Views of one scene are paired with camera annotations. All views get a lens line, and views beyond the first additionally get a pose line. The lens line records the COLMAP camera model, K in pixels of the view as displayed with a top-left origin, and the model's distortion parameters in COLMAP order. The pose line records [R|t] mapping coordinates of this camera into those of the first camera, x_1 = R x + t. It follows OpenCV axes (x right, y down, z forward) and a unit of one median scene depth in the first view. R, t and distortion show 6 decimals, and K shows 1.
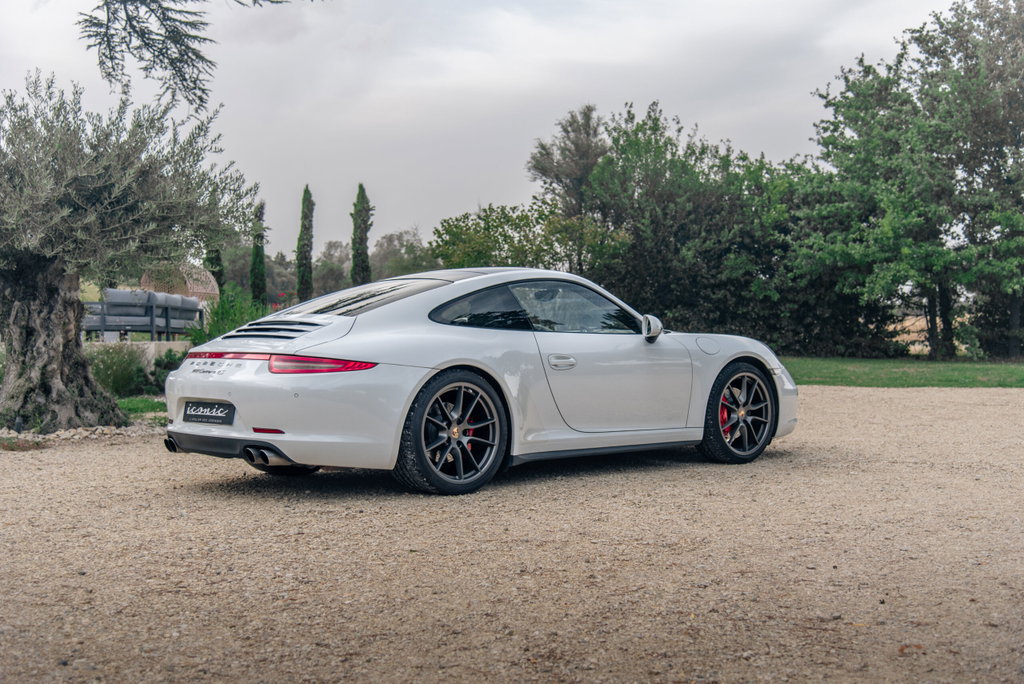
lens RADIAL K [[1344.5, 0, 512.1], [0, 1344.5, 341.8], [0, 0, 1]] dist [-0.020772, 0.000000]
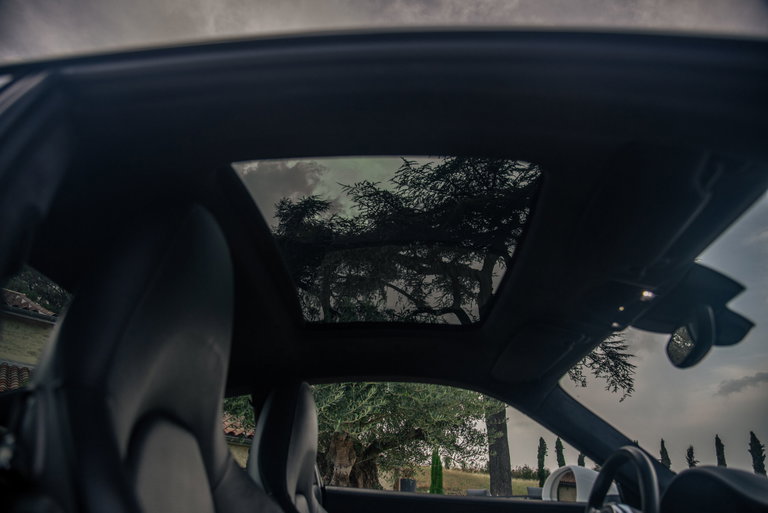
lens RADIAL K [[525.1, 0, 383.0], [0, 525.1, 255.6], [0, 0, 1]] dist [-0.046393, 0.004289]
pose [[0.732837, -0.281699, -0.619351, 0.011773], [-0.044652, 0.888395, -0.456902, 0.001496], [0.678937, 0.362491, 0.638471, 0.245992]]
